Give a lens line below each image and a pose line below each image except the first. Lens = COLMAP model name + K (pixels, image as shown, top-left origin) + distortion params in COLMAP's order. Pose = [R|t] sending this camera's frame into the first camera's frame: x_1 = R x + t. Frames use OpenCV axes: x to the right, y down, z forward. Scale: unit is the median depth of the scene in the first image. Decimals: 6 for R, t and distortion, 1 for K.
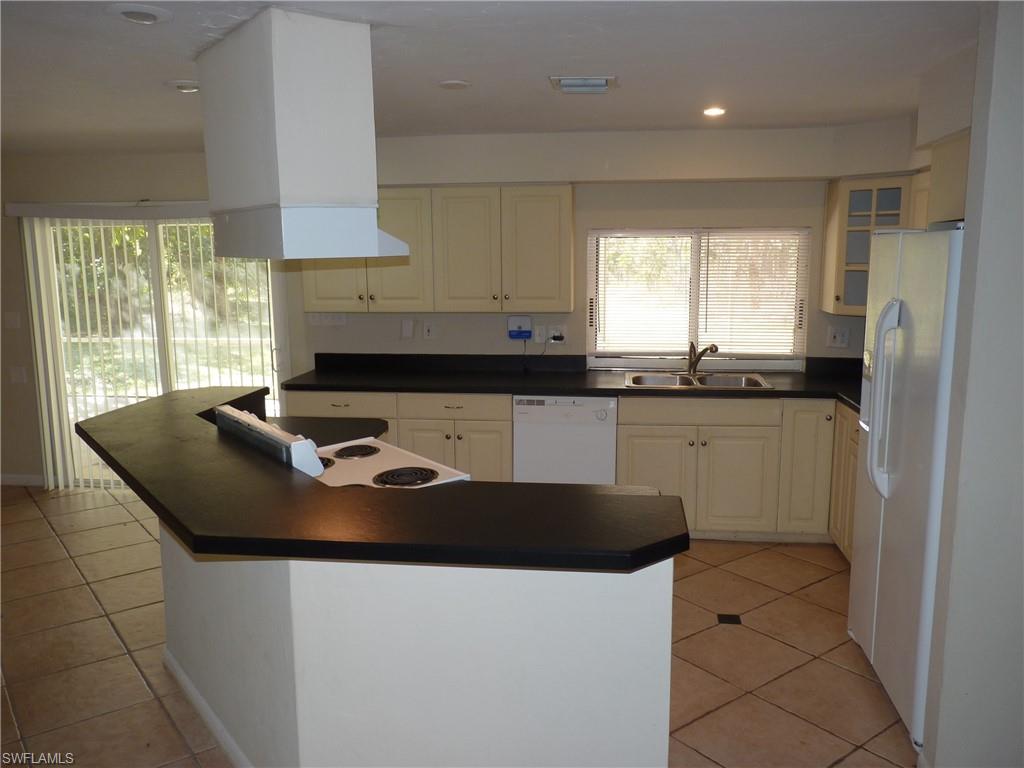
lens RADIAL K [[819.0, 0, 512.2], [0, 819.0, 381.0], [0, 0, 1]] dist [-0.010281, -0.008367]
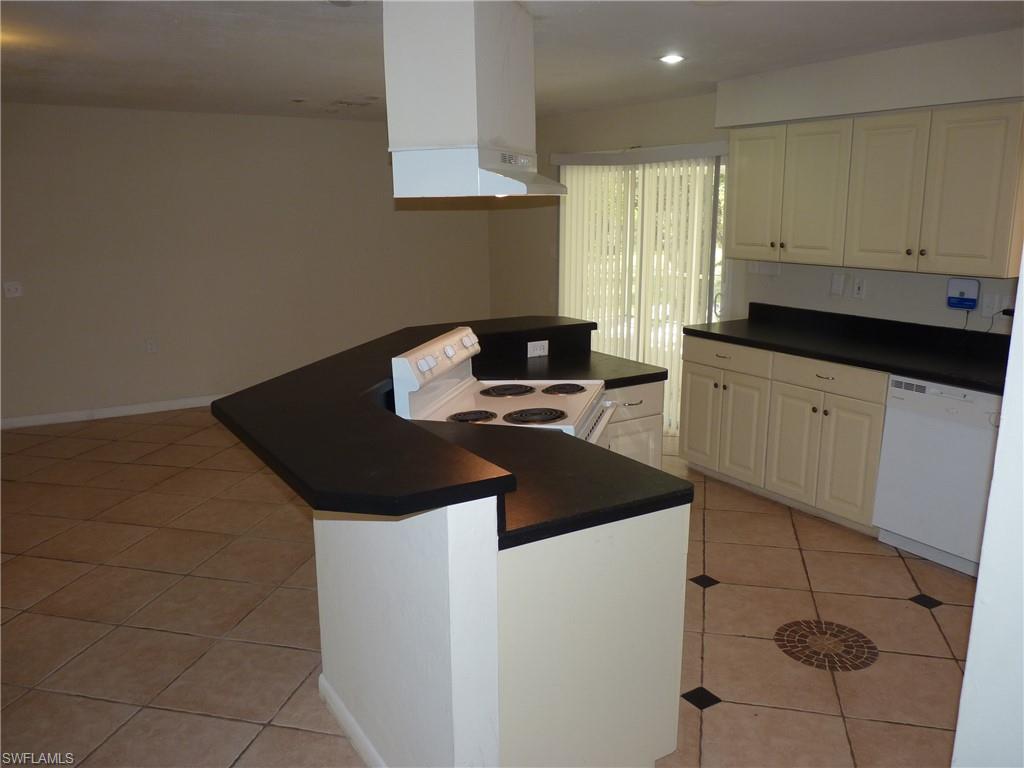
lens RADIAL K [[819.0, 0, 516.3], [0, 819.0, 388.4], [0, 0, 1]] dist [-0.010281, -0.008367]
pose [[0.639087, 0.176924, -0.748509, 0.348001], [-0.122060, 0.984181, 0.128412, -0.025675], [0.759387, 0.009297, 0.650572, 0.181971]]
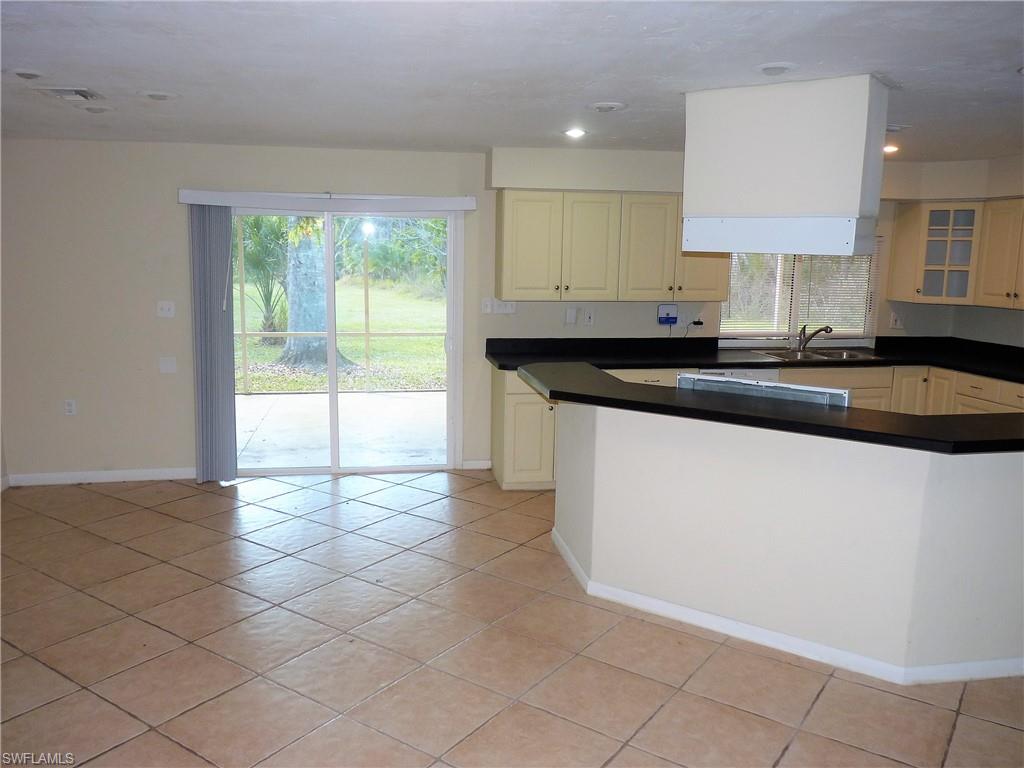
lens RADIAL K [[819.0, 0, 507.1], [0, 819.0, 389.5], [0, 0, 1]] dist [-0.010281, -0.008367]
pose [[0.955219, -0.029354, 0.294441, -0.588513], [0.025801, 0.999540, 0.015943, 0.019125], [-0.294773, -0.007632, 0.955537, -0.067952]]
